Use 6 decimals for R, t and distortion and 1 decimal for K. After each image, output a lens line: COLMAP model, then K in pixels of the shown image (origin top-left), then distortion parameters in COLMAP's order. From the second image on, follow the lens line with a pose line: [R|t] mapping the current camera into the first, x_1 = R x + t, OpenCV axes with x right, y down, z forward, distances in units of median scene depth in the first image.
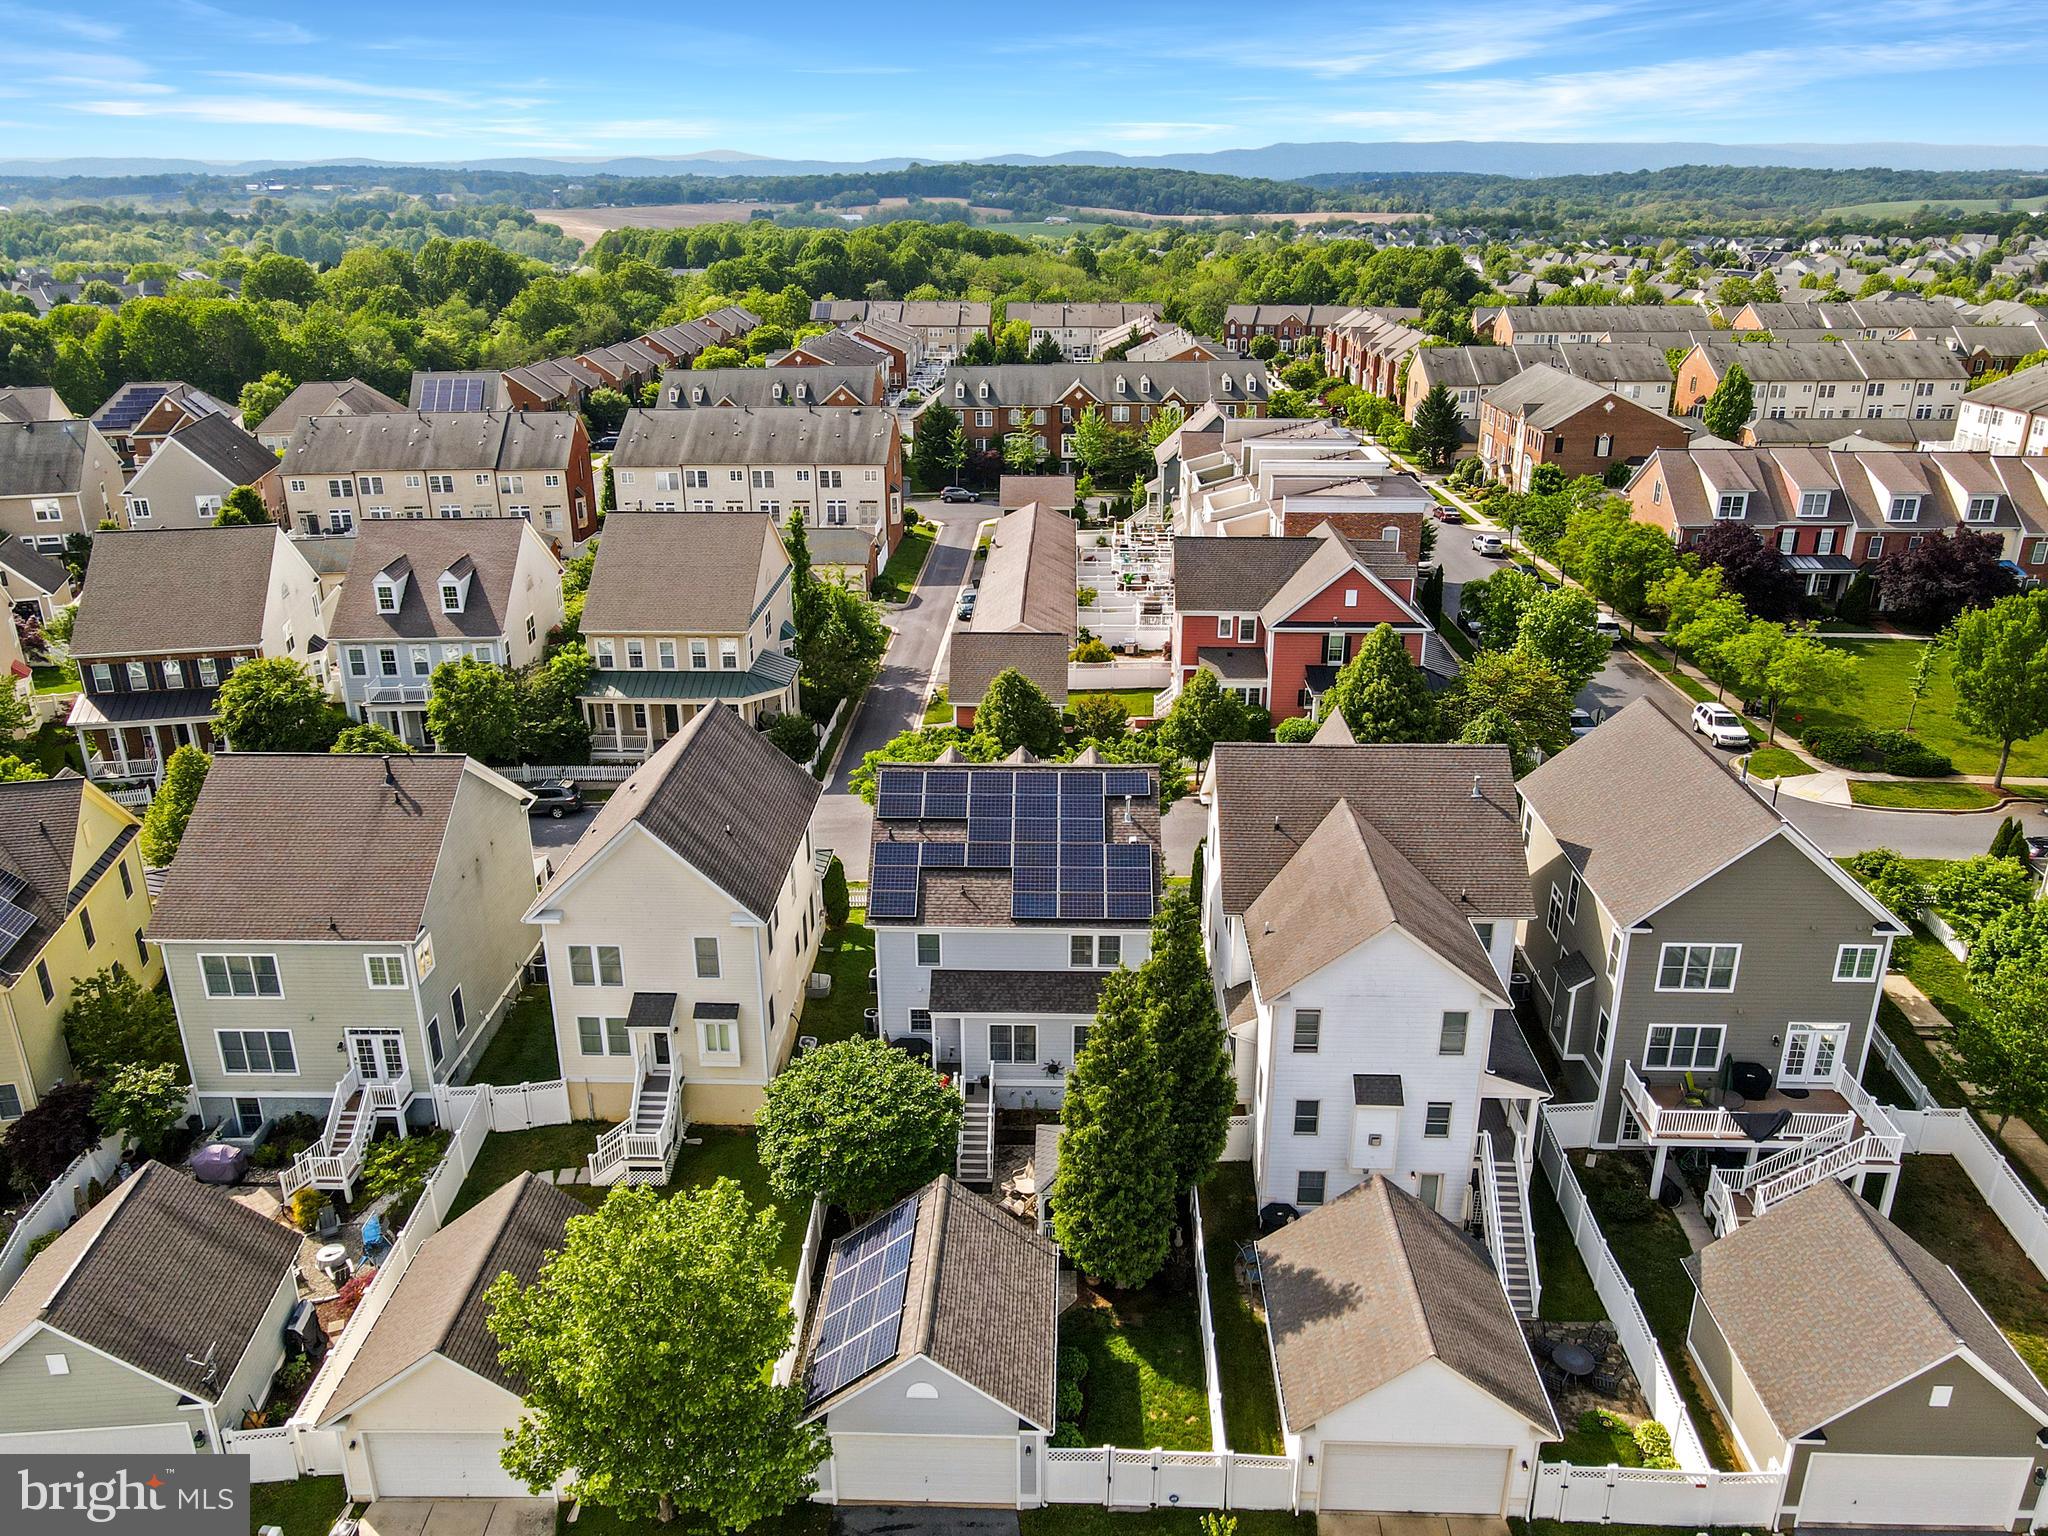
lens RADIAL K [[1567.0, 0, 1024.0], [0, 1567.0, 768.0], [0, 0, 1]] dist [0.001701, -0.000172]
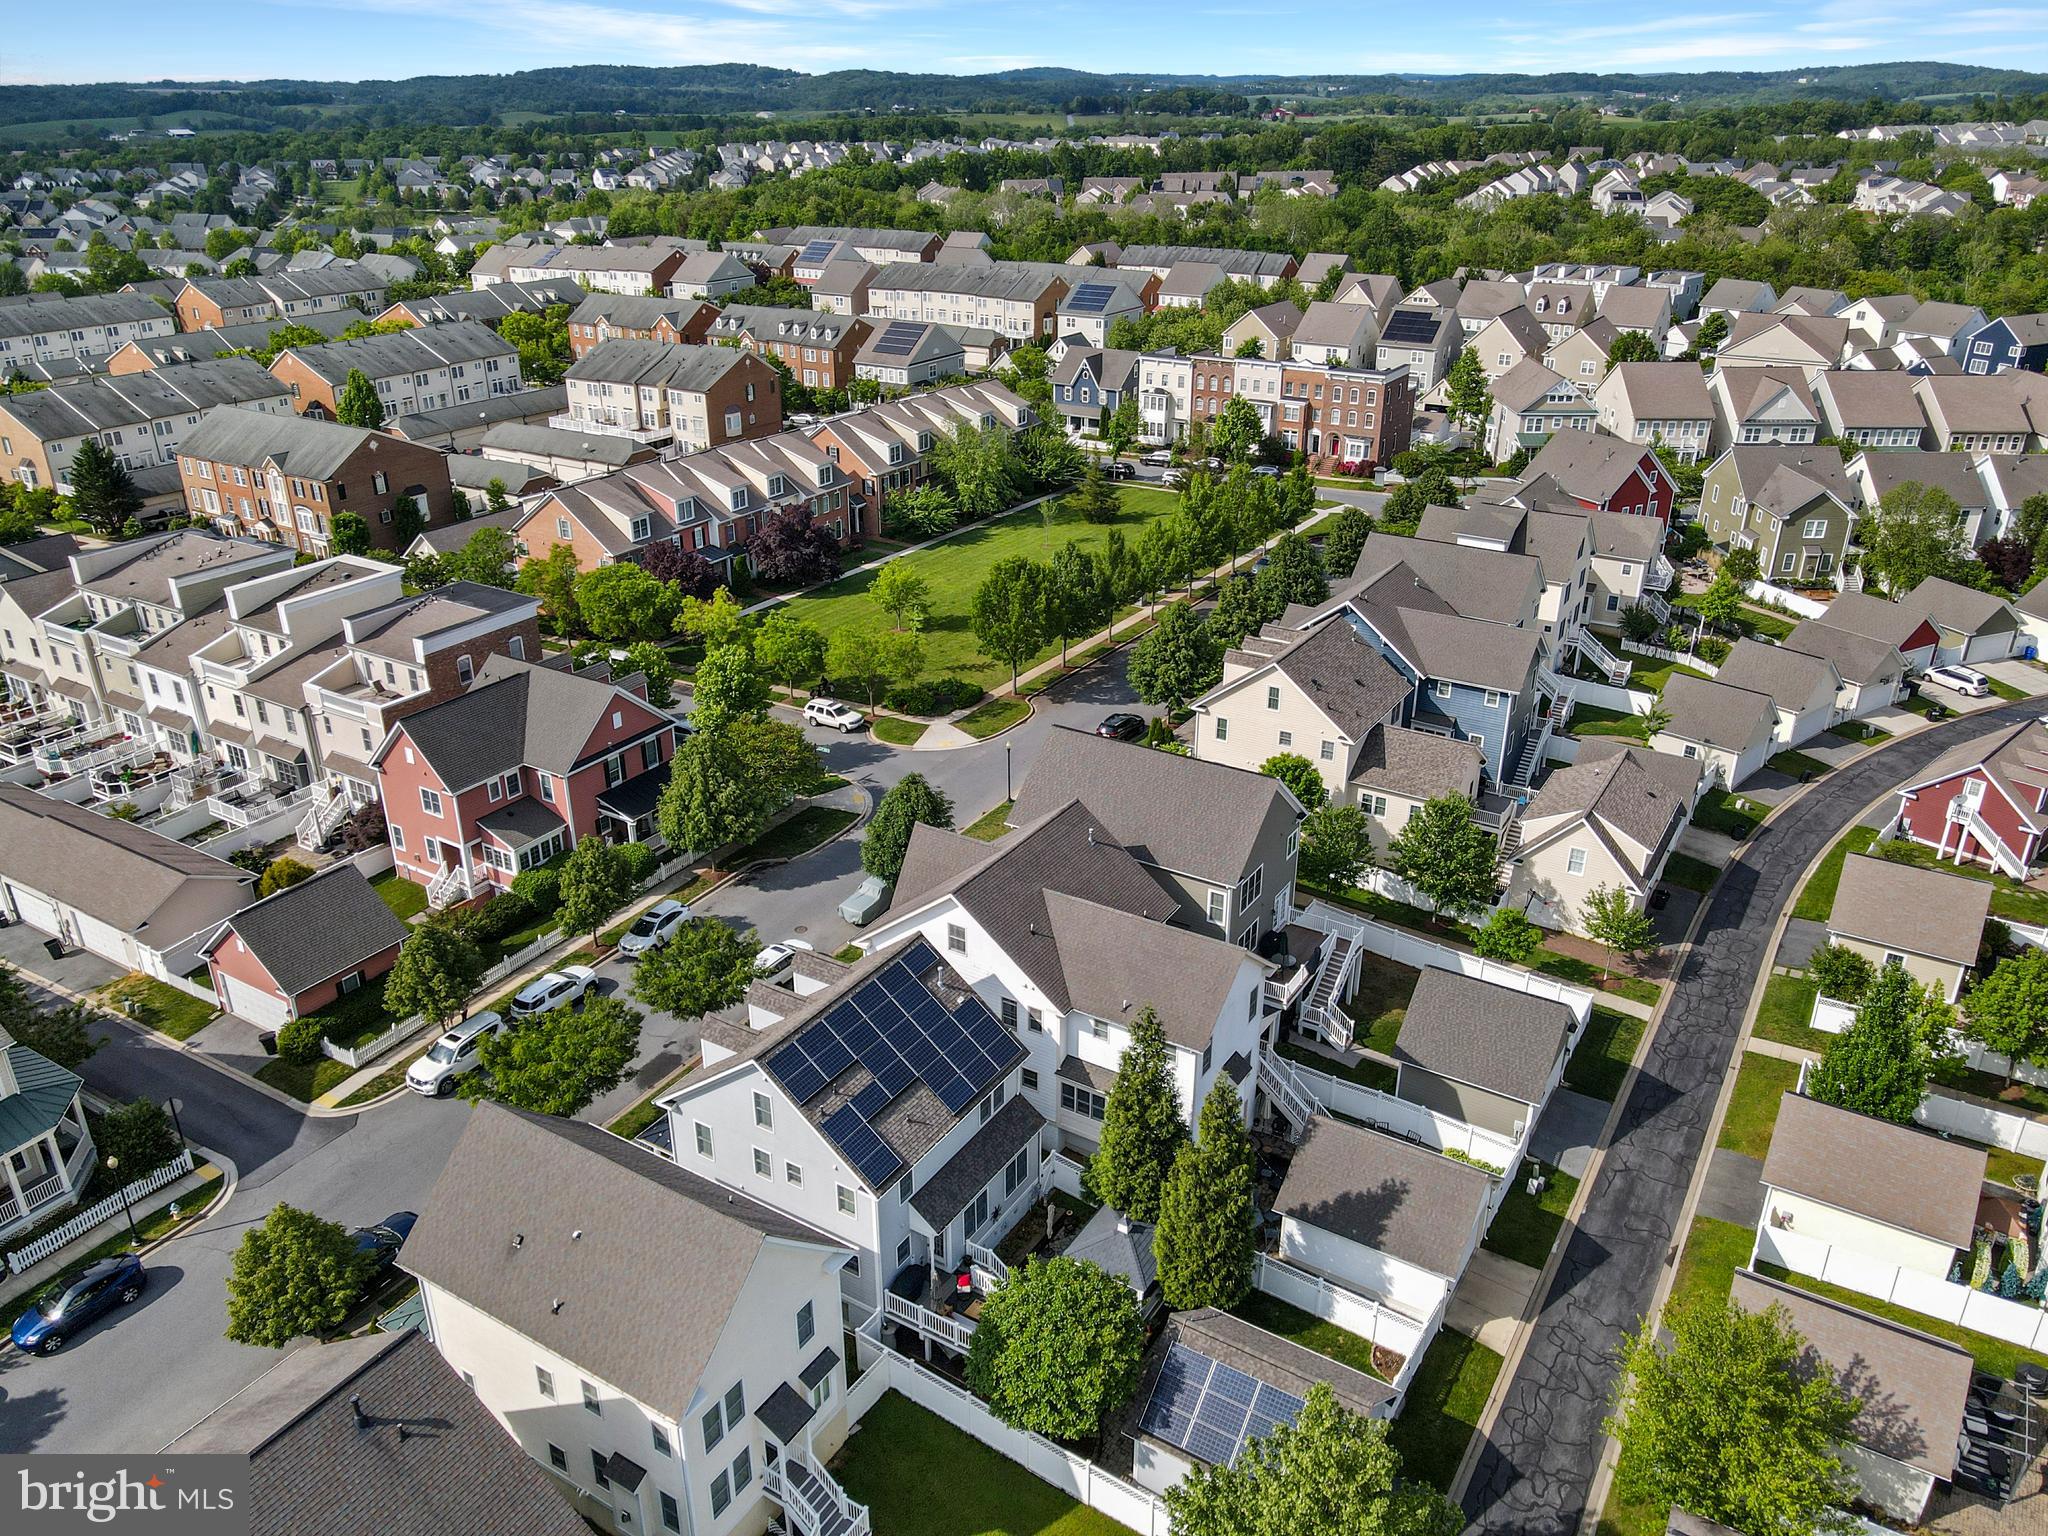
lens RADIAL K [[1492.3, 0, 1024.0], [0, 1492.3, 768.0], [0, 0, 1]] dist [0.006509, 0.004183]
pose [[0.487956, -0.361833, 0.794340, -0.484989], [0.301845, 0.923838, 0.235401, -0.240677], [-0.819017, 0.124902, 0.560010, 0.220677]]
